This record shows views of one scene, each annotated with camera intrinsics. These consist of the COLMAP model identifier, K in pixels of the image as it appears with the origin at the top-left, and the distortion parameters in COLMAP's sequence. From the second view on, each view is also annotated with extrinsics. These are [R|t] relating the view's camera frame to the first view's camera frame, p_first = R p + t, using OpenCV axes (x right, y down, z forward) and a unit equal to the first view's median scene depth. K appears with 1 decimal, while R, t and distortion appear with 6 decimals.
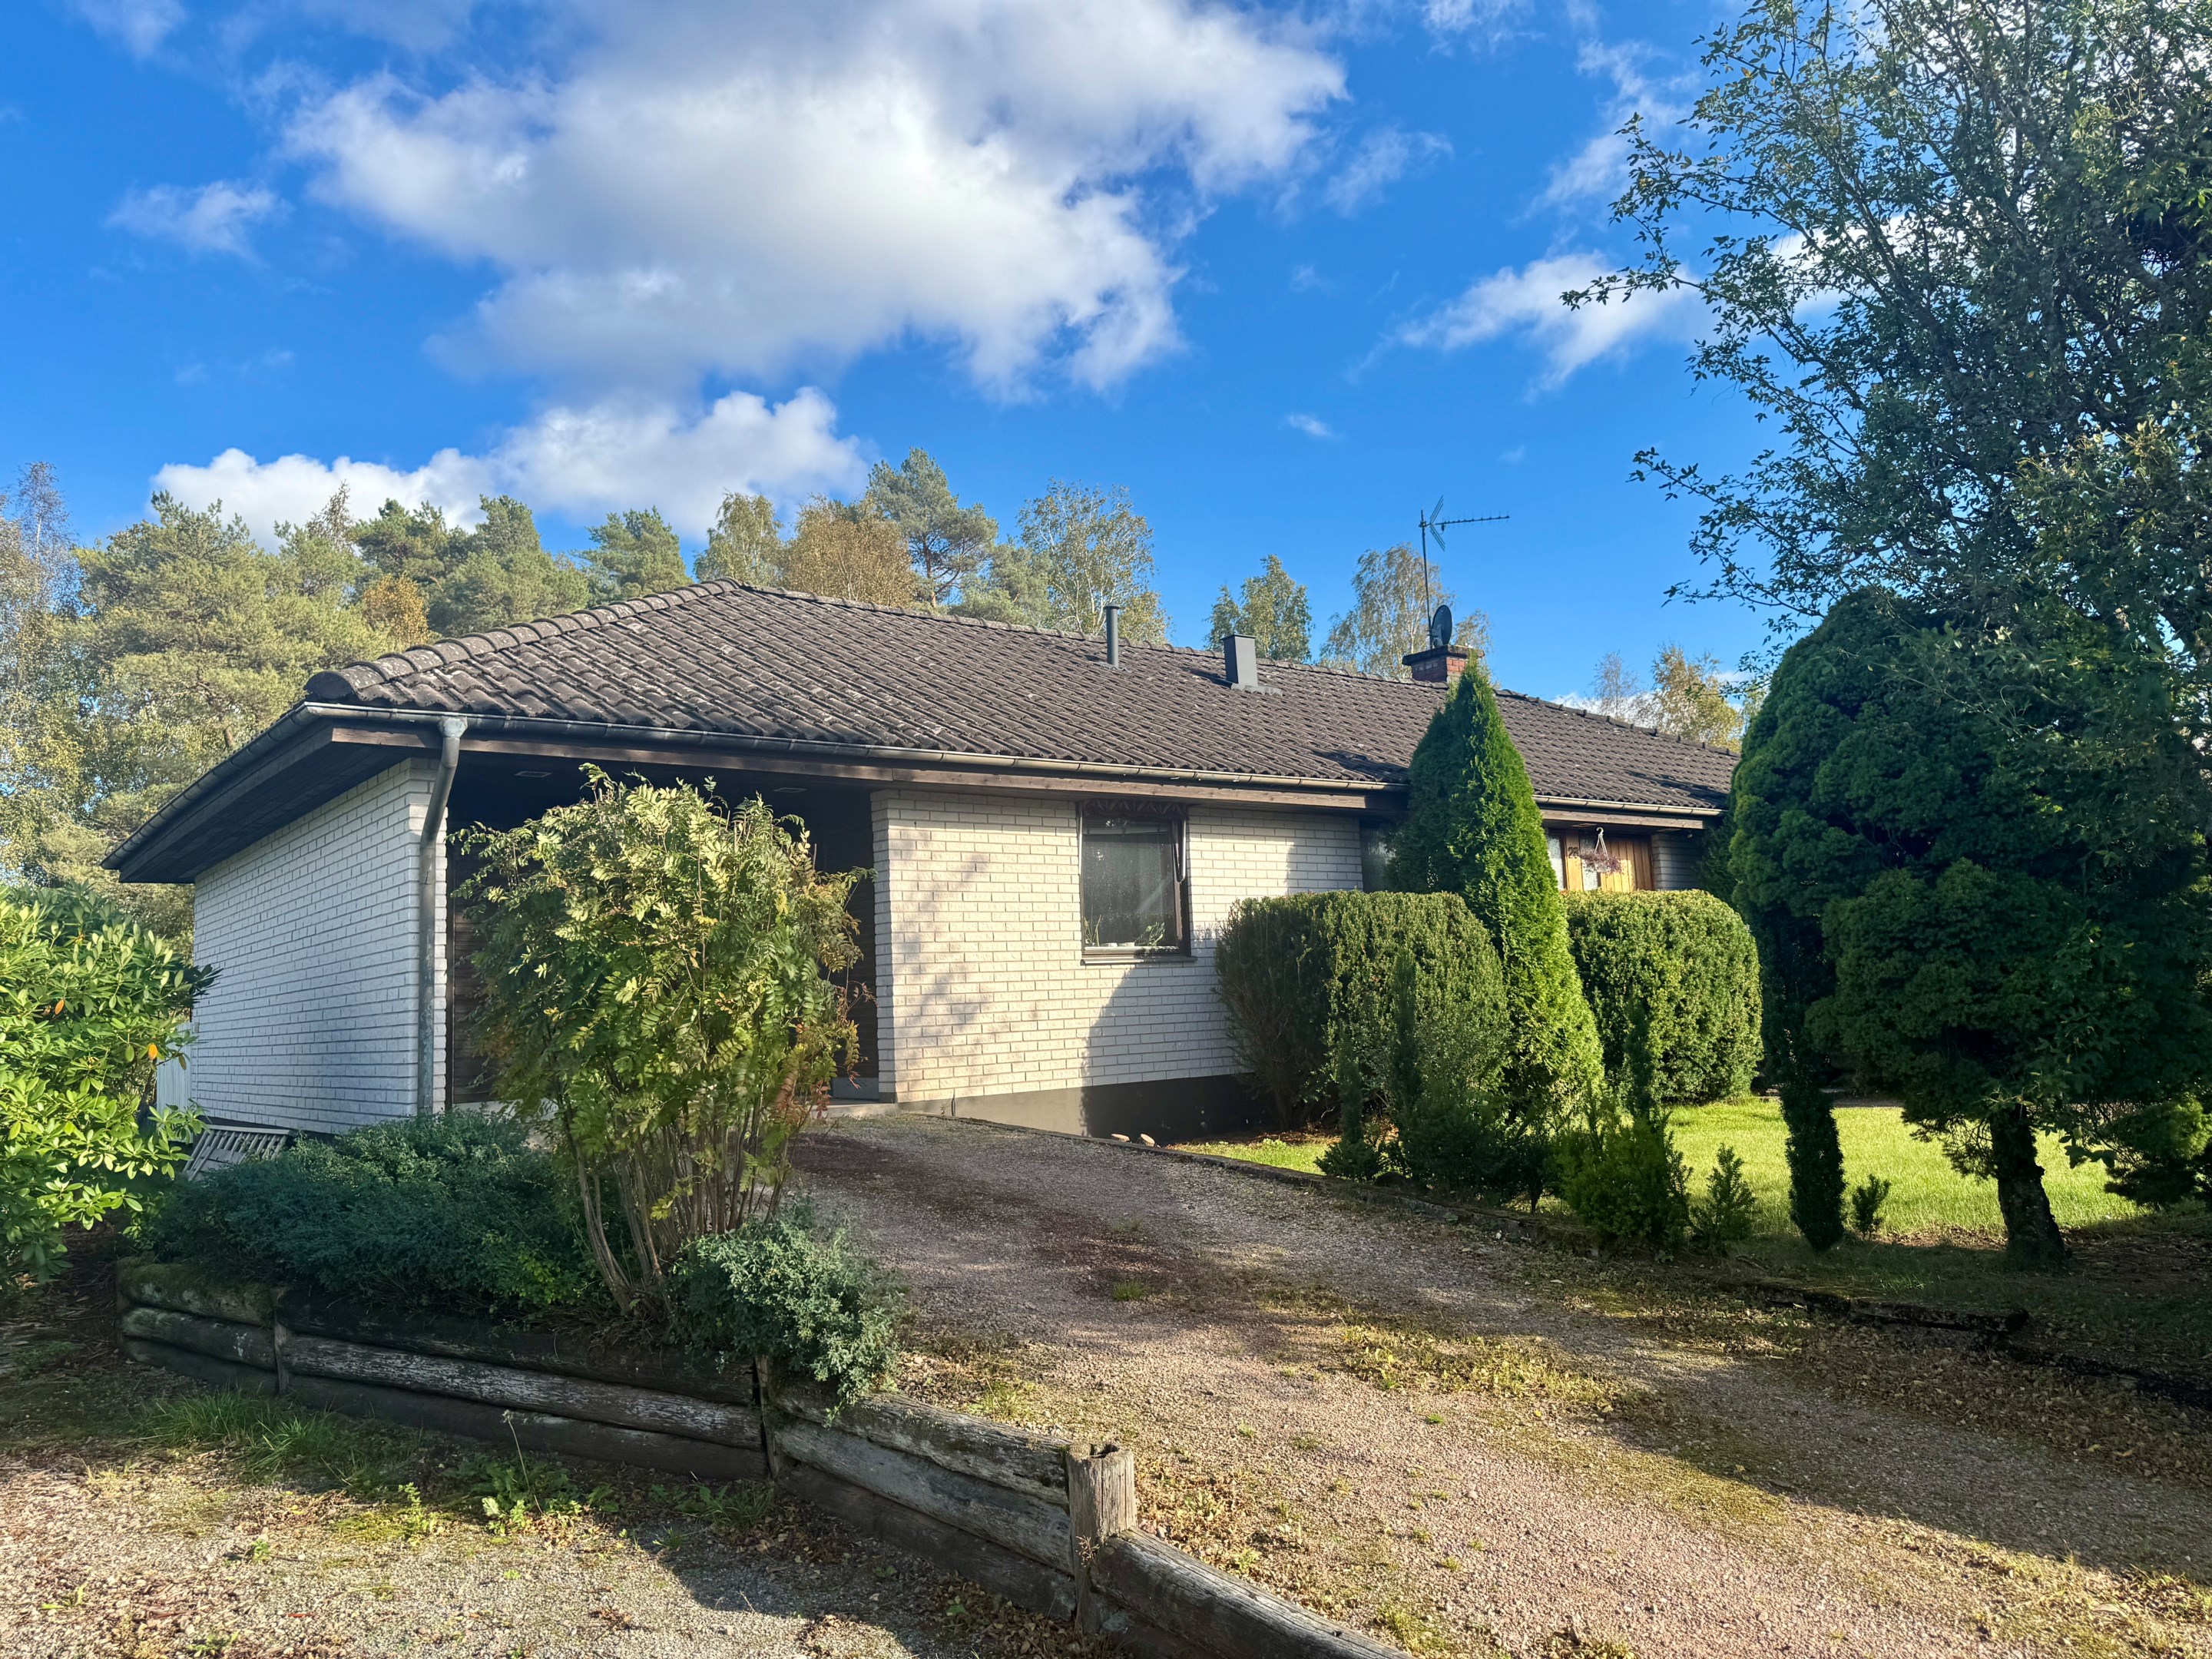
lens RADIAL K [[1527.5, 0, 1099.9], [0, 1527.5, 842.0], [0, 0, 1]] dist [0.103832, -0.128077]
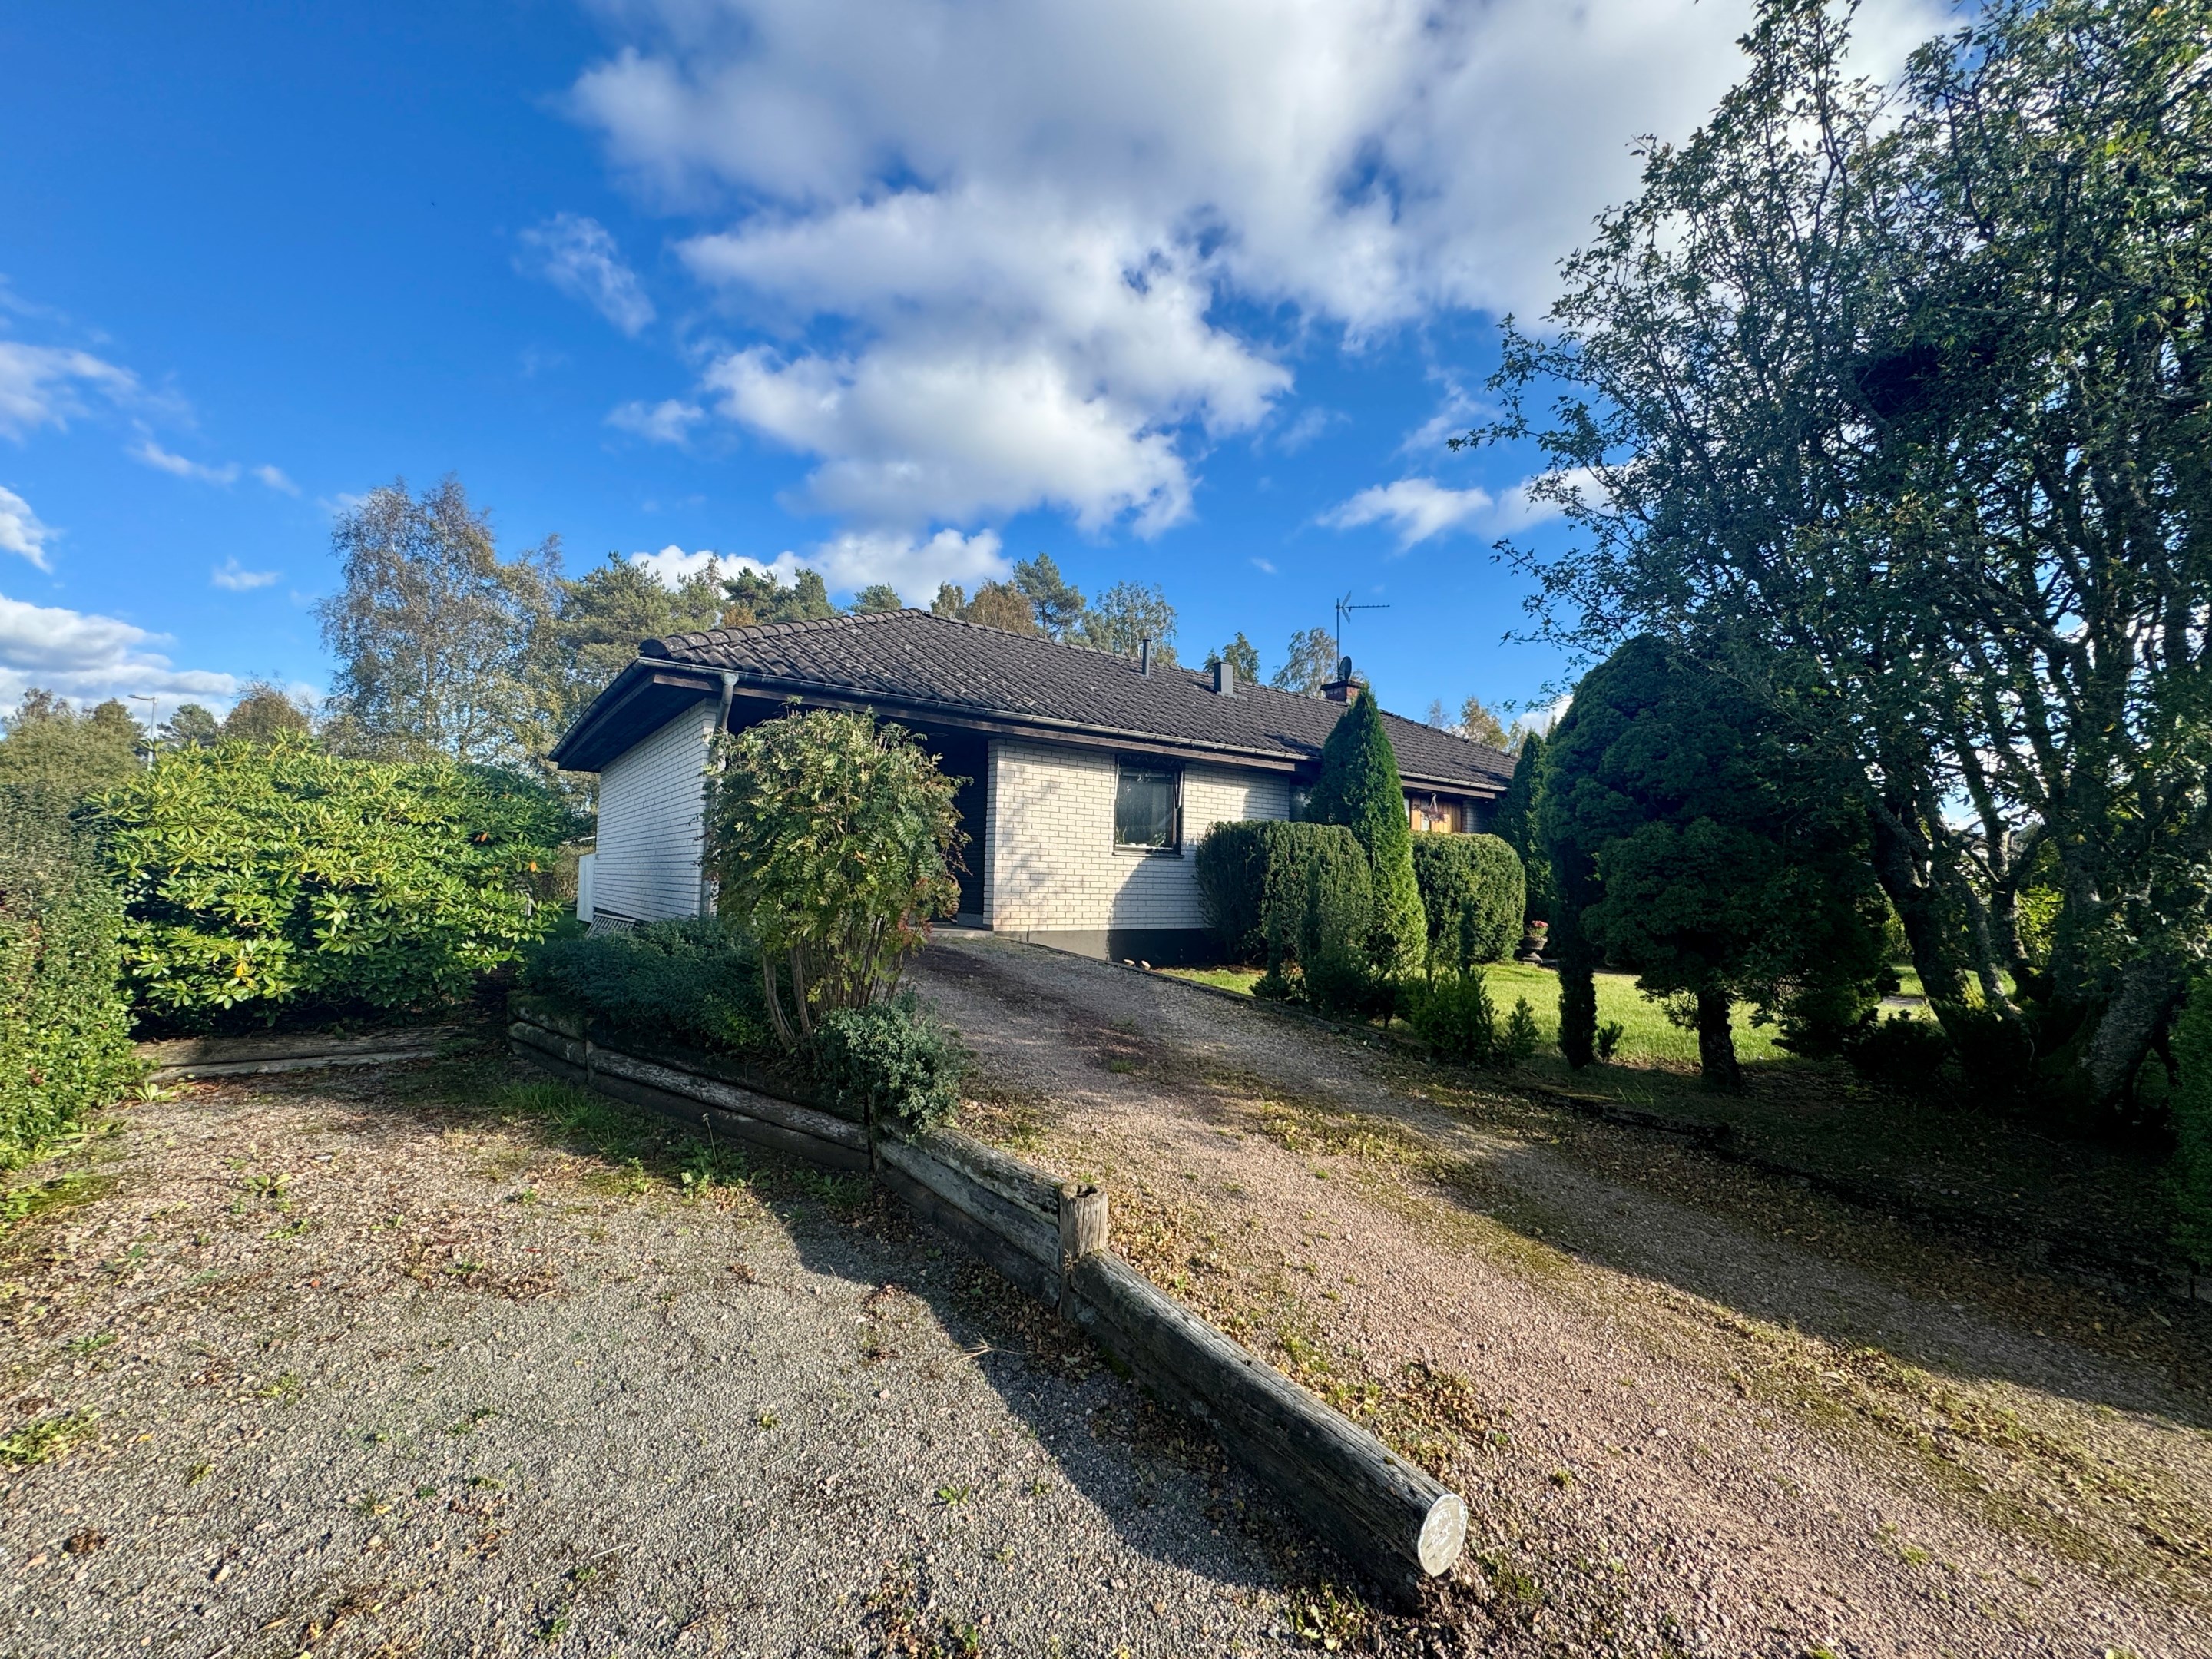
lens RADIAL K [[872.5, 0, 1106.0], [0, 872.5, 829.5], [0, 0, 1]] dist [0.001556, 0.000700]
pose [[0.997376, 0.065770, -0.030271, 0.012322], [-0.064305, 0.996820, 0.047058, 0.017481], [0.033269, -0.044988, 0.998433, 0.130303]]
